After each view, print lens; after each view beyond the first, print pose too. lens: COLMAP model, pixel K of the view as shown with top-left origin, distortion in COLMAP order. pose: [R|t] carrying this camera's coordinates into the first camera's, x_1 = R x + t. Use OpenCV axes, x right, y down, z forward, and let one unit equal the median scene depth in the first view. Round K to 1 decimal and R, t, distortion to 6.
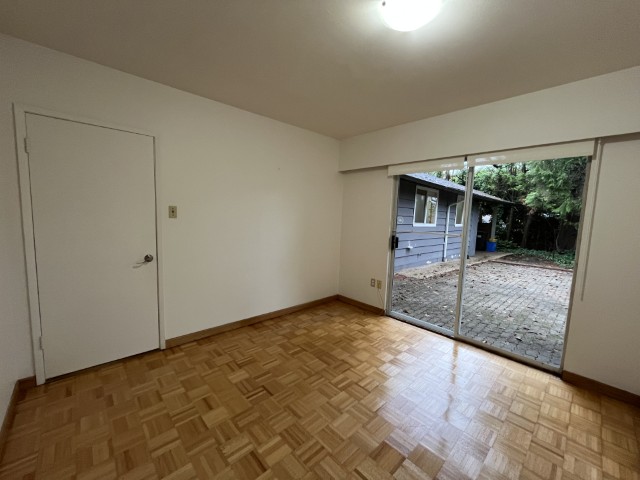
lens RADIAL K [[258.8, 0, 319.2], [0, 258.8, 240.4], [0, 0, 1]] dist [-0.004925, 0.000119]
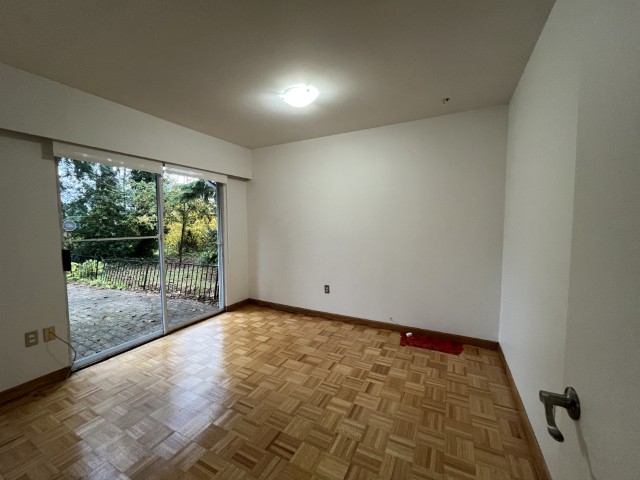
lens RADIAL K [[258.8, 0, 318.7], [0, 258.8, 239.1], [0, 0, 1]] dist [-0.004925, 0.000119]
pose [[-0.336924, -0.091733, 0.937053, -0.570567], [0.095002, 0.986851, 0.130767, -0.071992], [-0.936727, 0.133080, -0.323778, 0.640568]]
